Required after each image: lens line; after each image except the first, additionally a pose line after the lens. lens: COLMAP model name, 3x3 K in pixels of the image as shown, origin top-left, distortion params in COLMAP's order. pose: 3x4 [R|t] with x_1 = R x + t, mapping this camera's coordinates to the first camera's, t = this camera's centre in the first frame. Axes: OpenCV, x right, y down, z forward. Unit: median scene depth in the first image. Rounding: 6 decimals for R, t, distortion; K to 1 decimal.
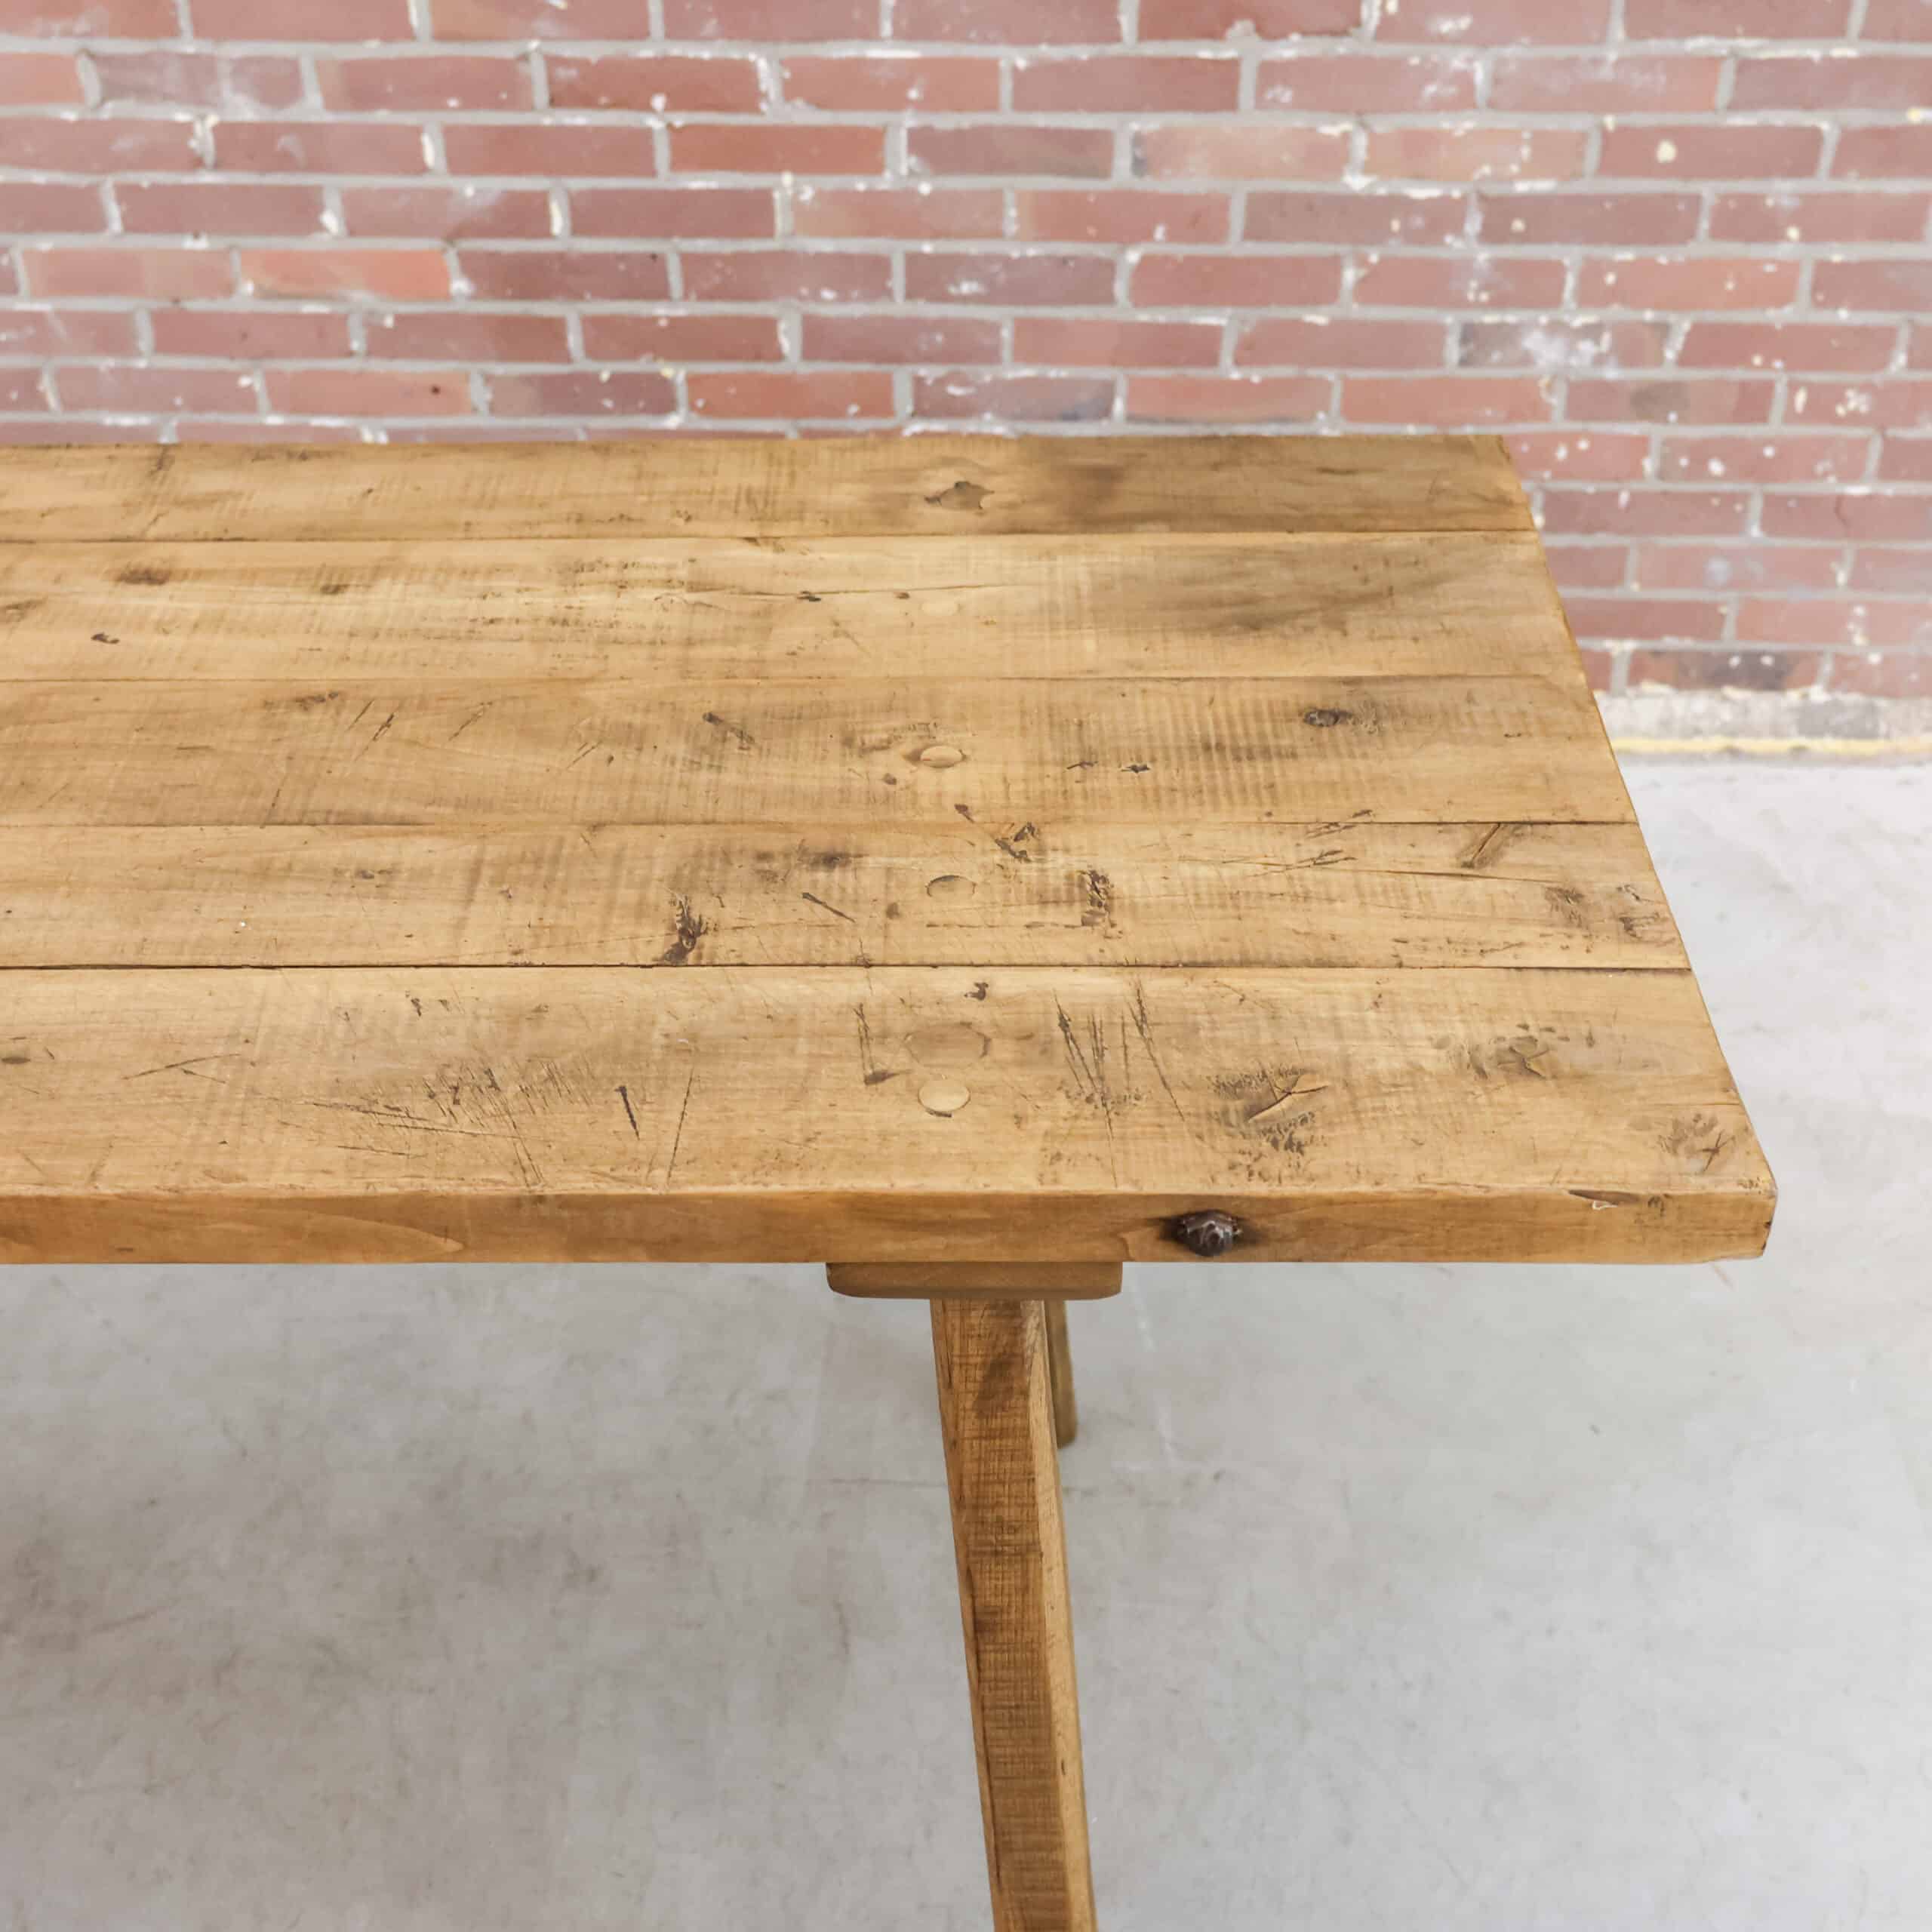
lens RADIAL K [[2363.1, 0, 921.3], [0, 2363.1, 957.1], [0, 0, 1]] dist [0.012515, -0.006799]
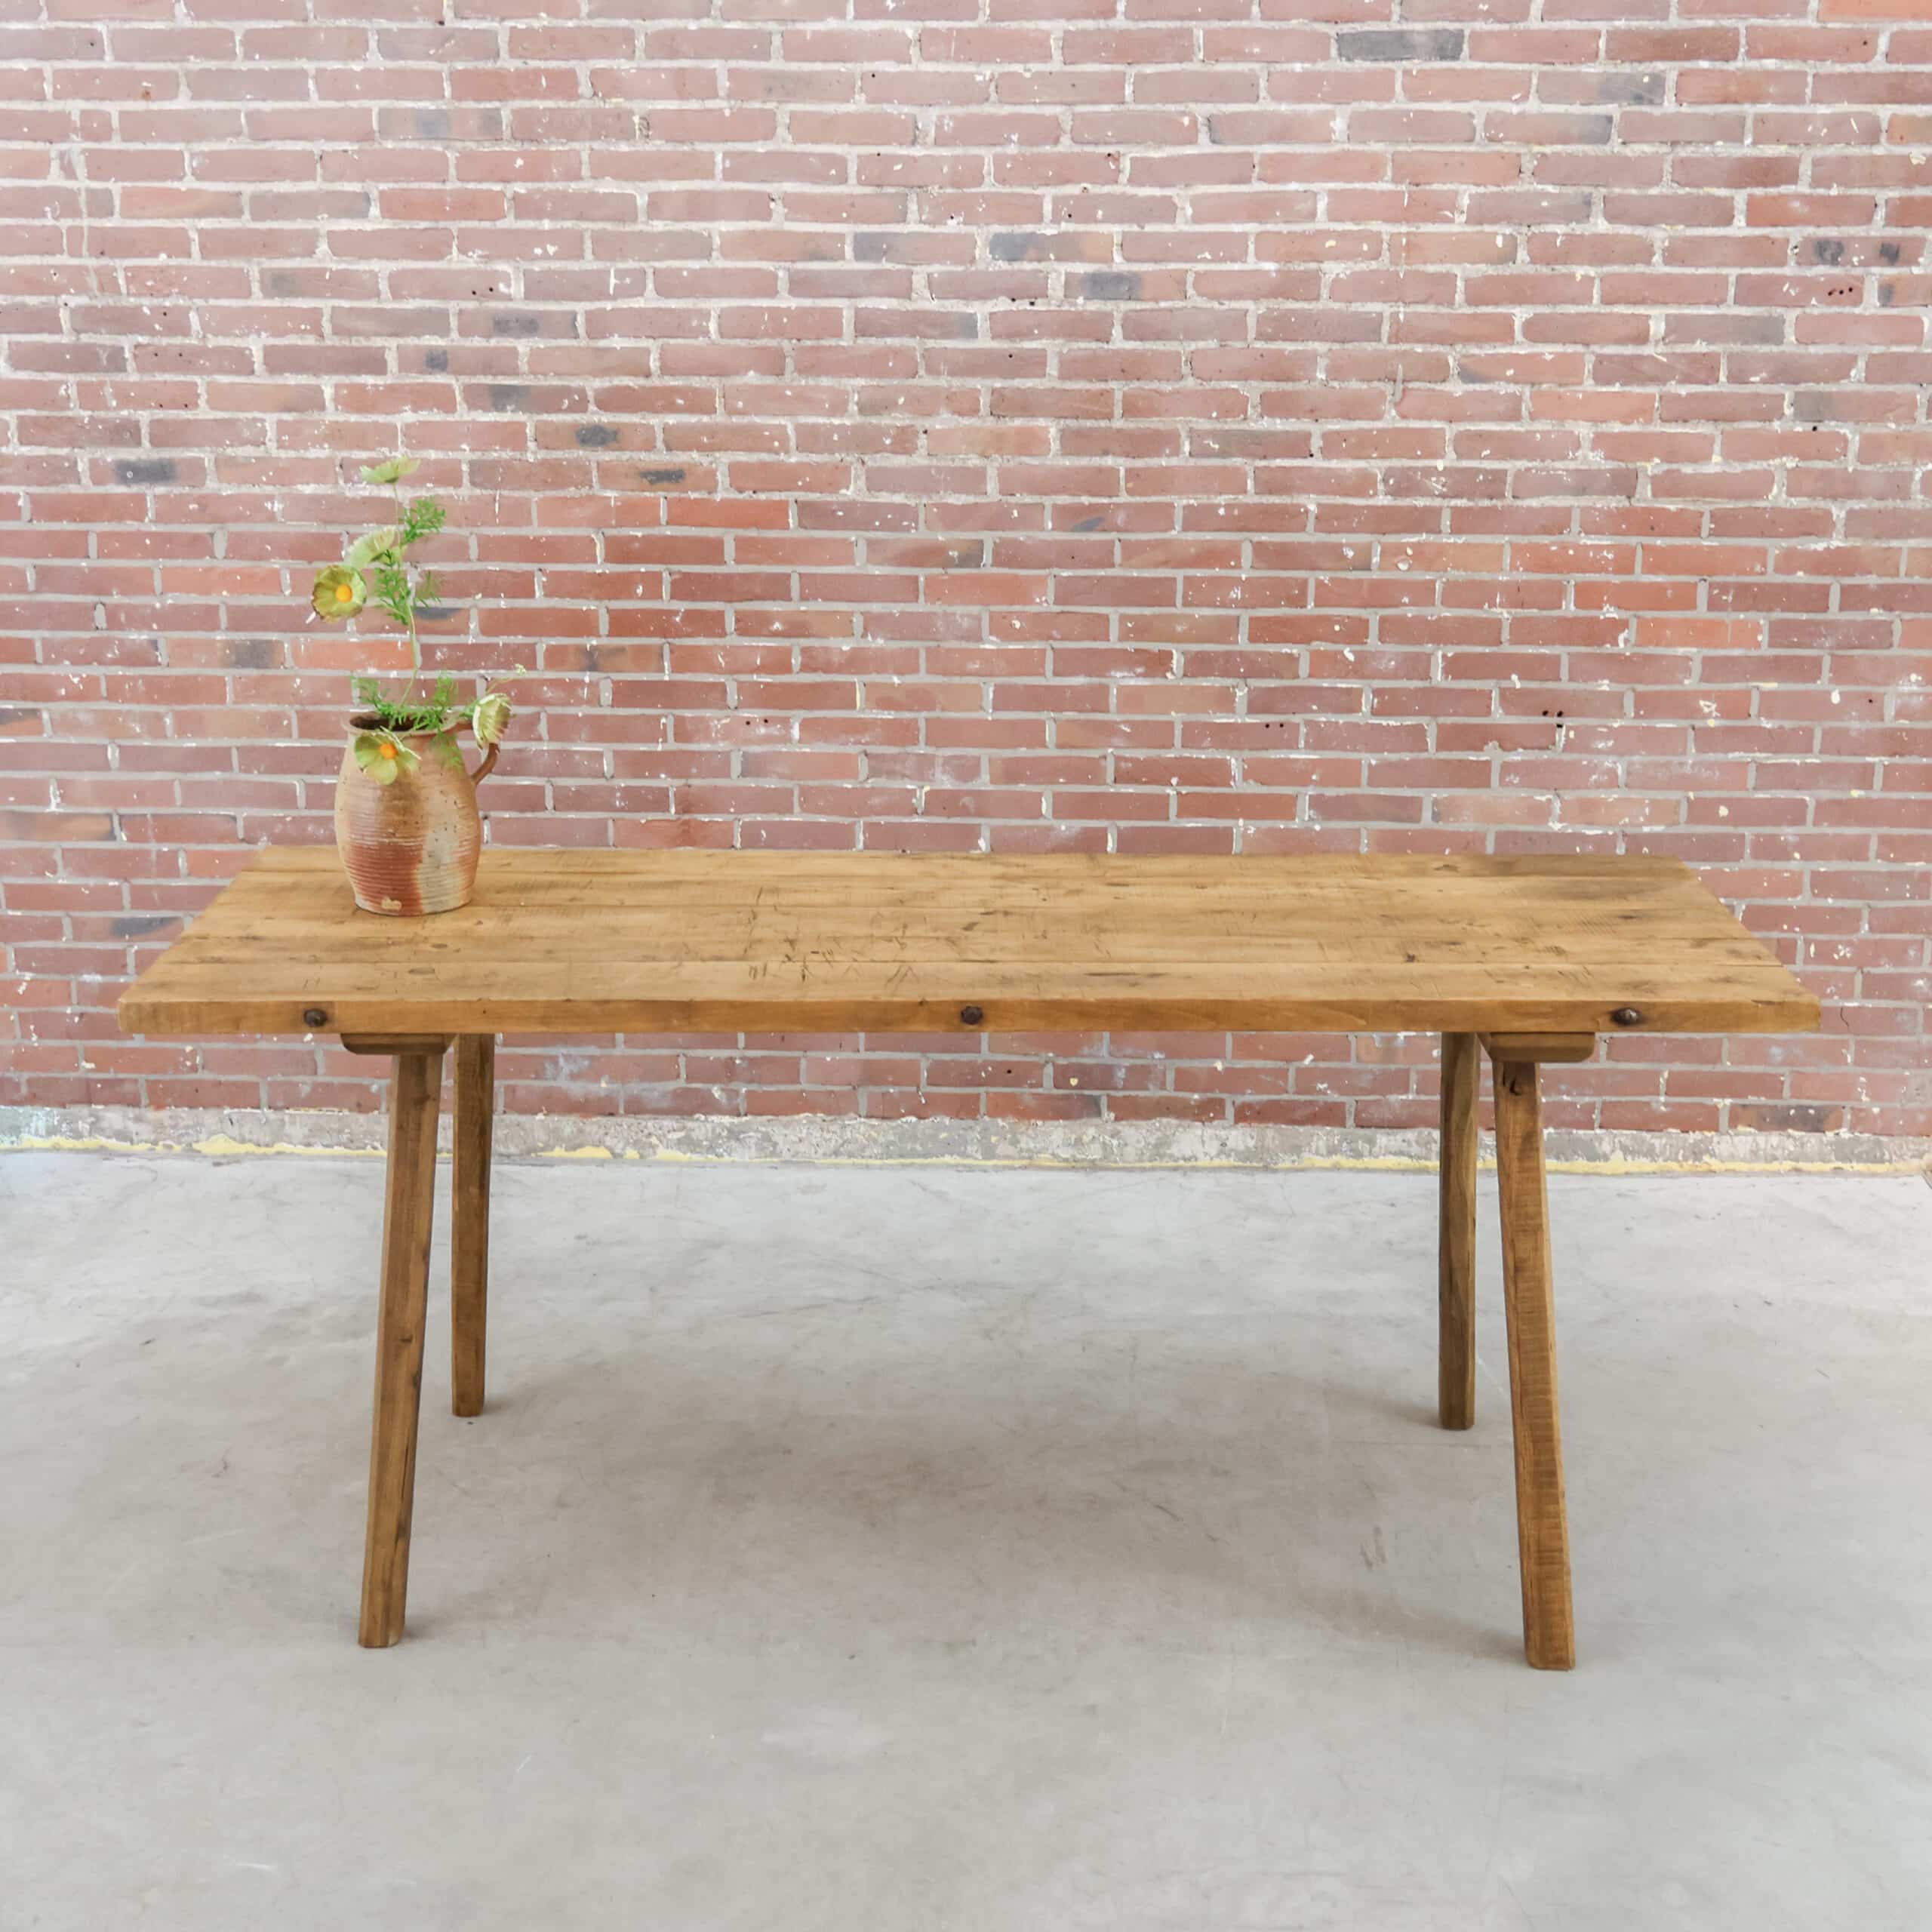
lens RADIAL K [[2492.7, 0, 953.4], [0, 2492.7, 969.0], [0, 0, 1]] dist [0.006860, -0.004175]
pose [[0.999892, 0.012670, 0.007450, -0.285948], [-0.009143, 0.933036, -0.359666, 0.459469], [-0.011508, 0.359559, 0.933051, -0.730911]]
